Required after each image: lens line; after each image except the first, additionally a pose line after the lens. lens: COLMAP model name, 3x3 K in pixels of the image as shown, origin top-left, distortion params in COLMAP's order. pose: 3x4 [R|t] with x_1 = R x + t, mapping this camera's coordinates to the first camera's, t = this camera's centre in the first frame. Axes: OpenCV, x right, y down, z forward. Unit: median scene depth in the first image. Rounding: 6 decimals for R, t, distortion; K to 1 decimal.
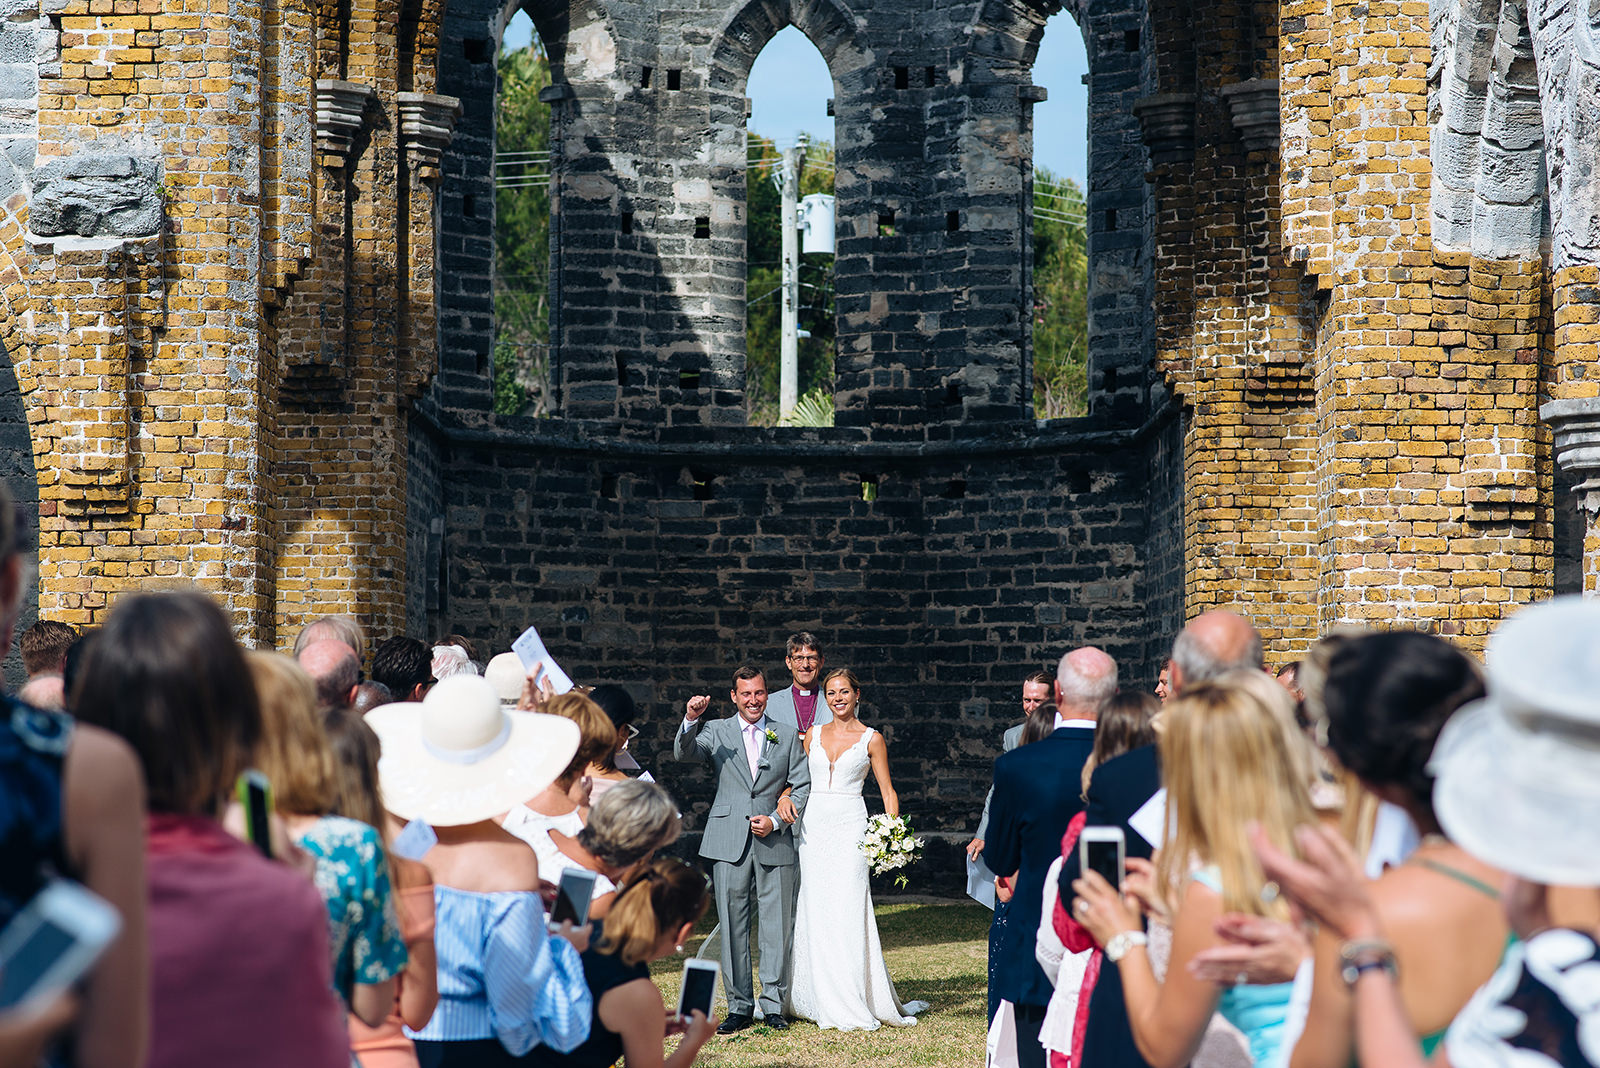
lens RADIAL K [[4037.1, 0, 799.2], [0, 4037.1, 537.1], [0, 0, 1]] dist [0.011097, 0.000000]
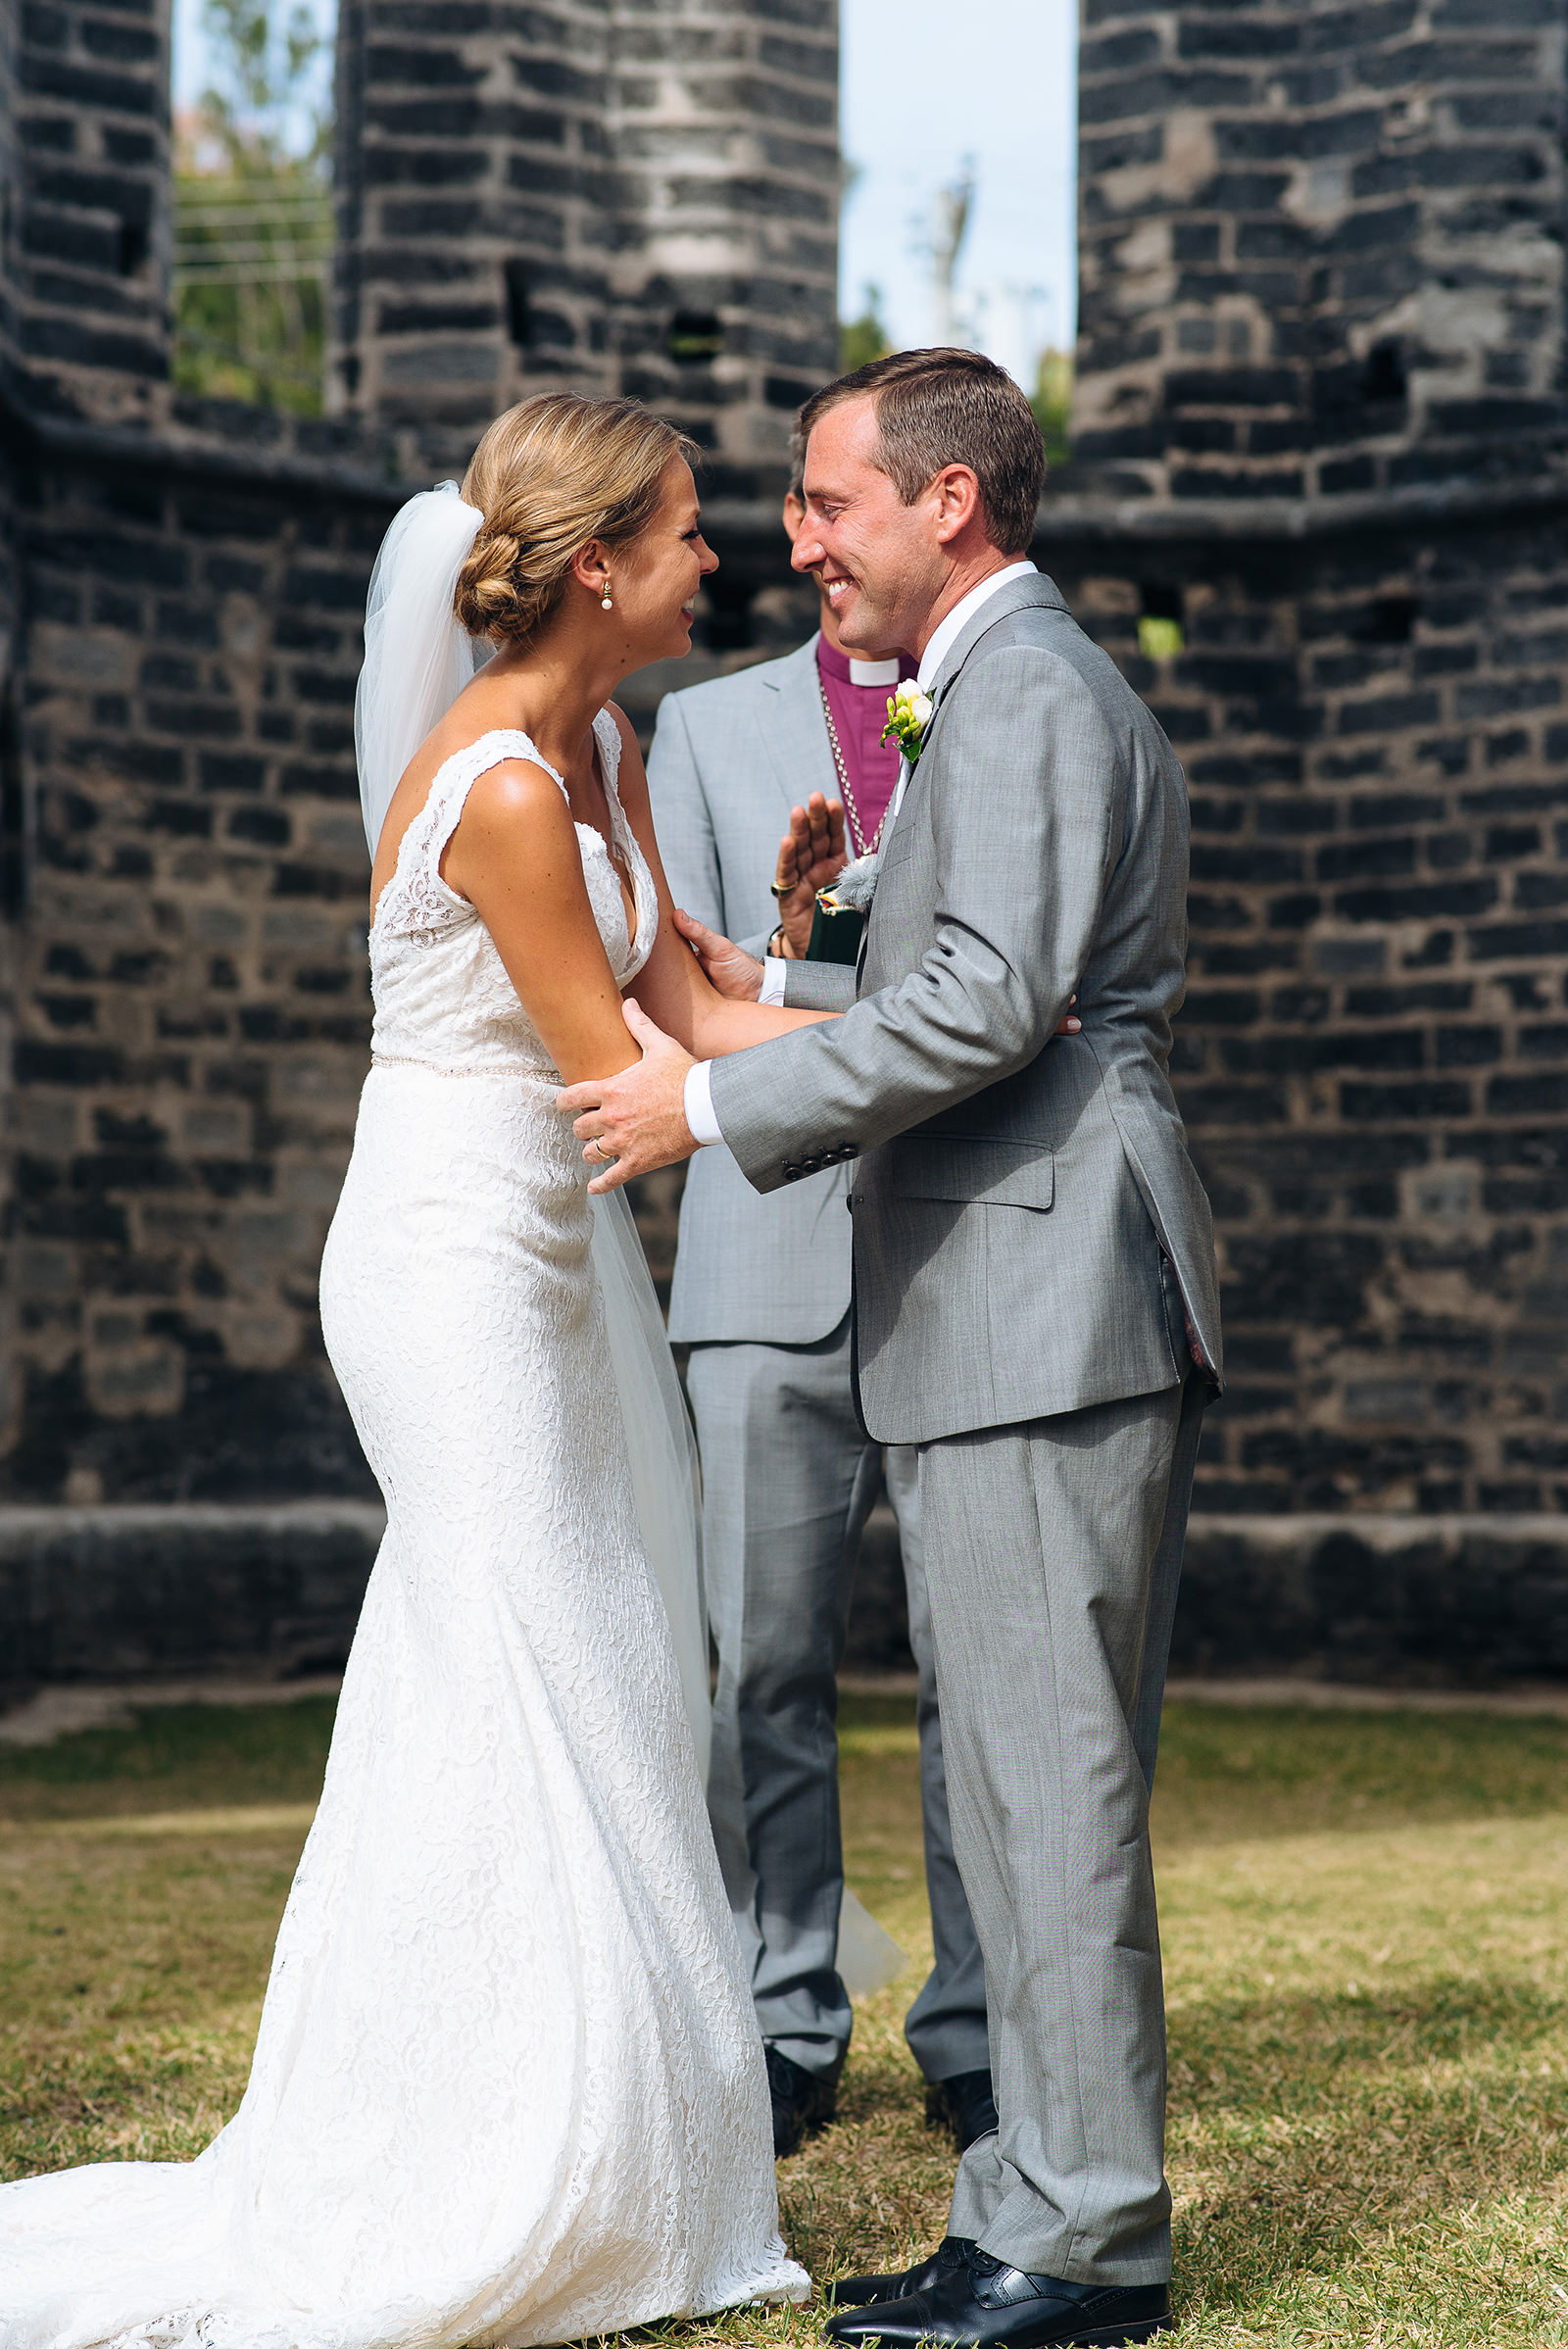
lens RADIAL K [[5927.1, 0, 825.7], [0, 5927.1, 1226.1], [0, 0, 1]] dist [0.011097, 0.000000]
pose [[0.999680, 0.004140, -0.024942, -0.000369], [-0.003941, 0.999960, 0.008030, 0.042120], [0.024974, -0.007929, 0.999657, 0.447397]]
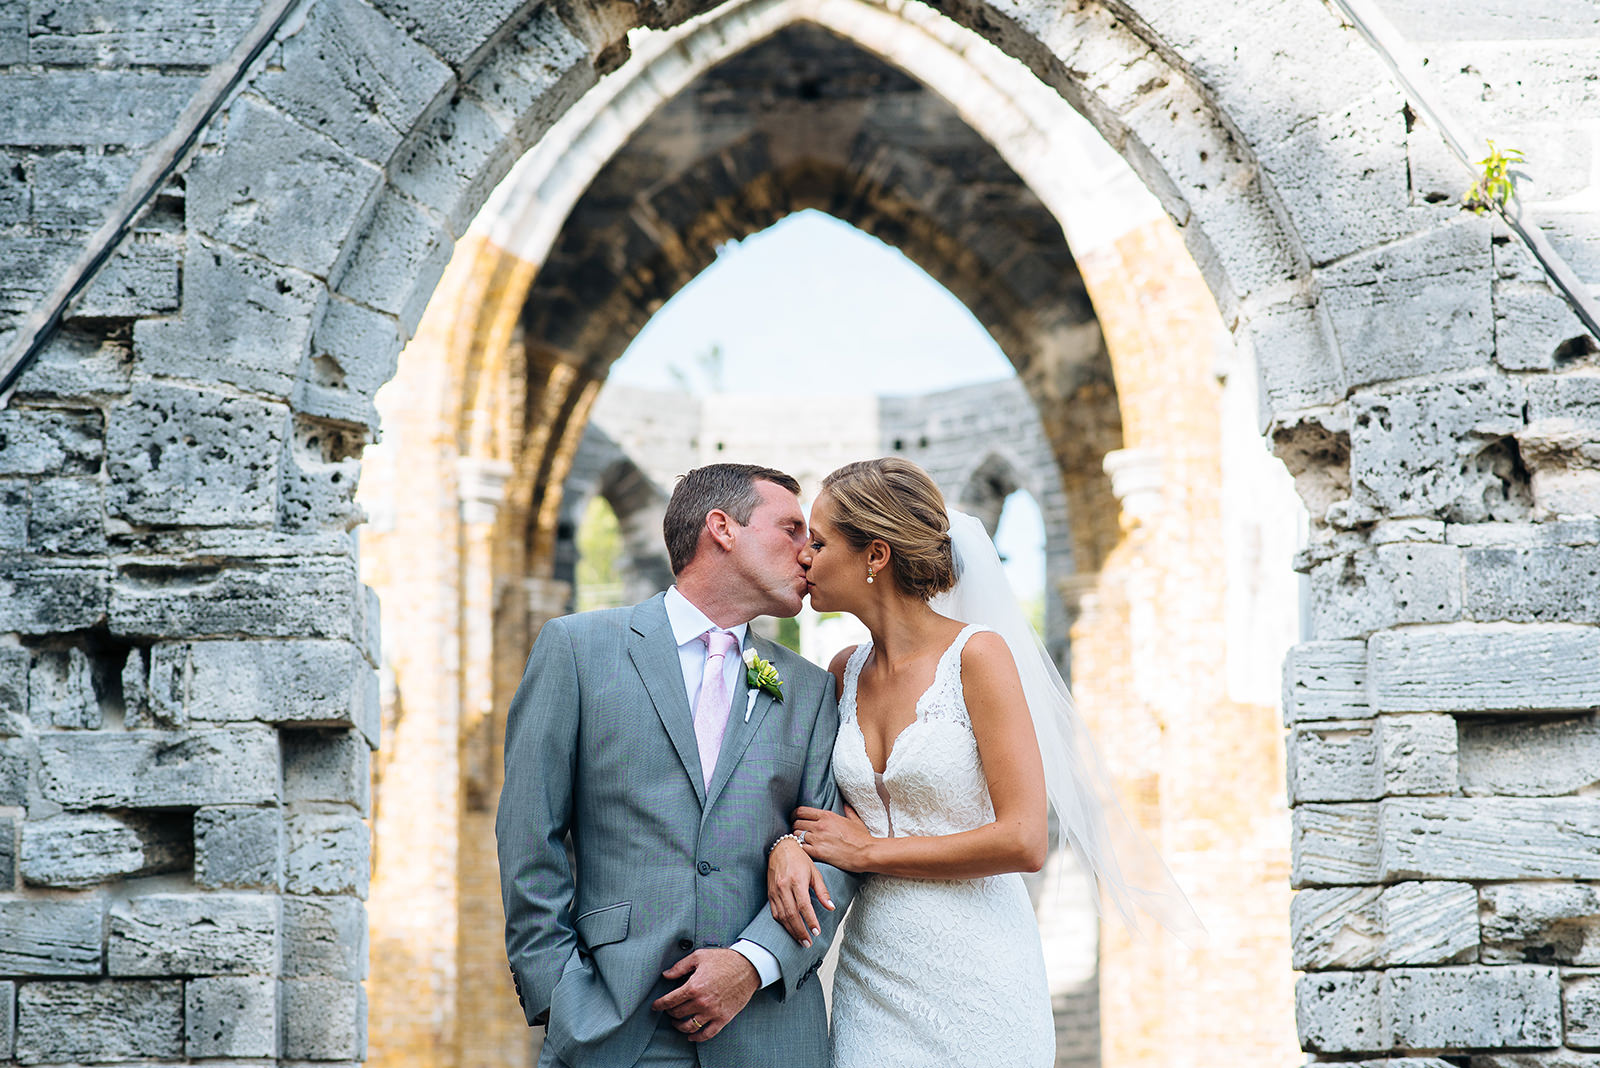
lens RADIAL K [[4037.1, 0, 802.2], [0, 4037.1, 529.7], [0, 0, 1]] dist [0.011097, 0.000000]
pose [[0.999926, -0.011115, -0.004927, 0.002521], [0.010583, 0.995200, -0.097287, 0.007340], [0.005985, 0.097228, 0.995244, -0.300588]]
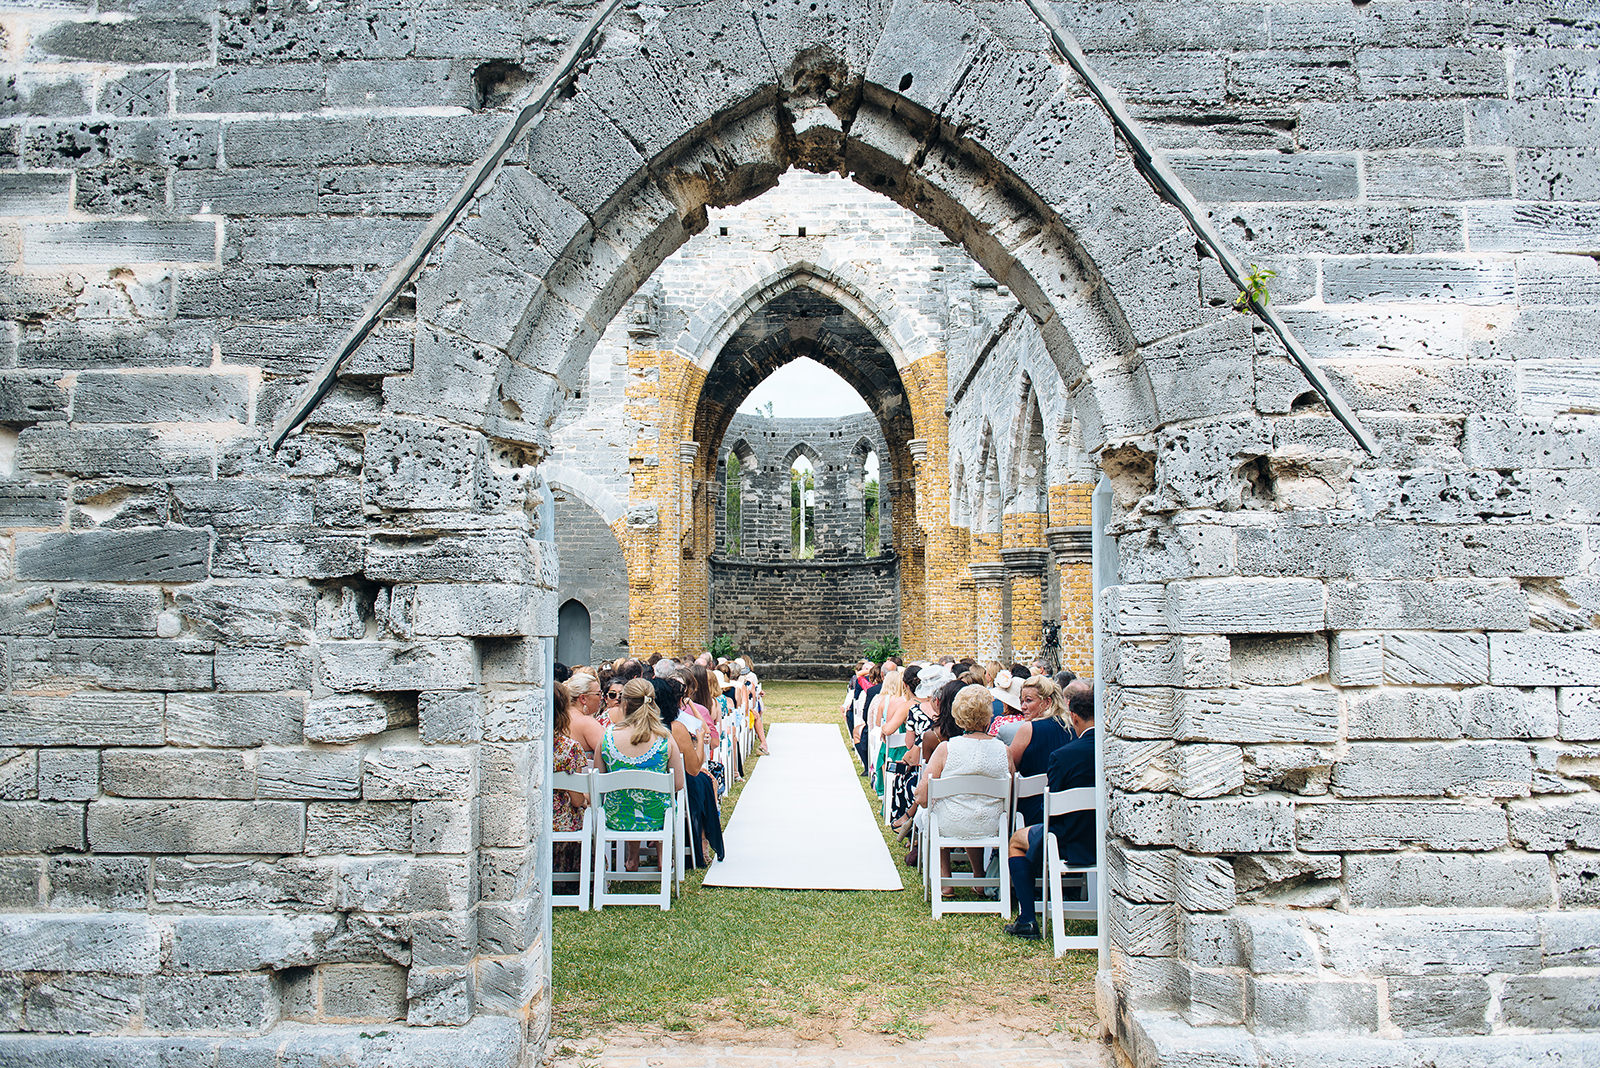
lens RADIAL K [[1238.0, 0, 797.1], [0, 1238.0, 543.4], [0, 0, 1]] dist [-0.009367, -0.007640]
pose [[0.999957, -0.005601, -0.007335, 0.001158], [0.005387, 0.999569, -0.028871, -0.008166], [0.007494, 0.028830, 0.999556, -0.189190]]
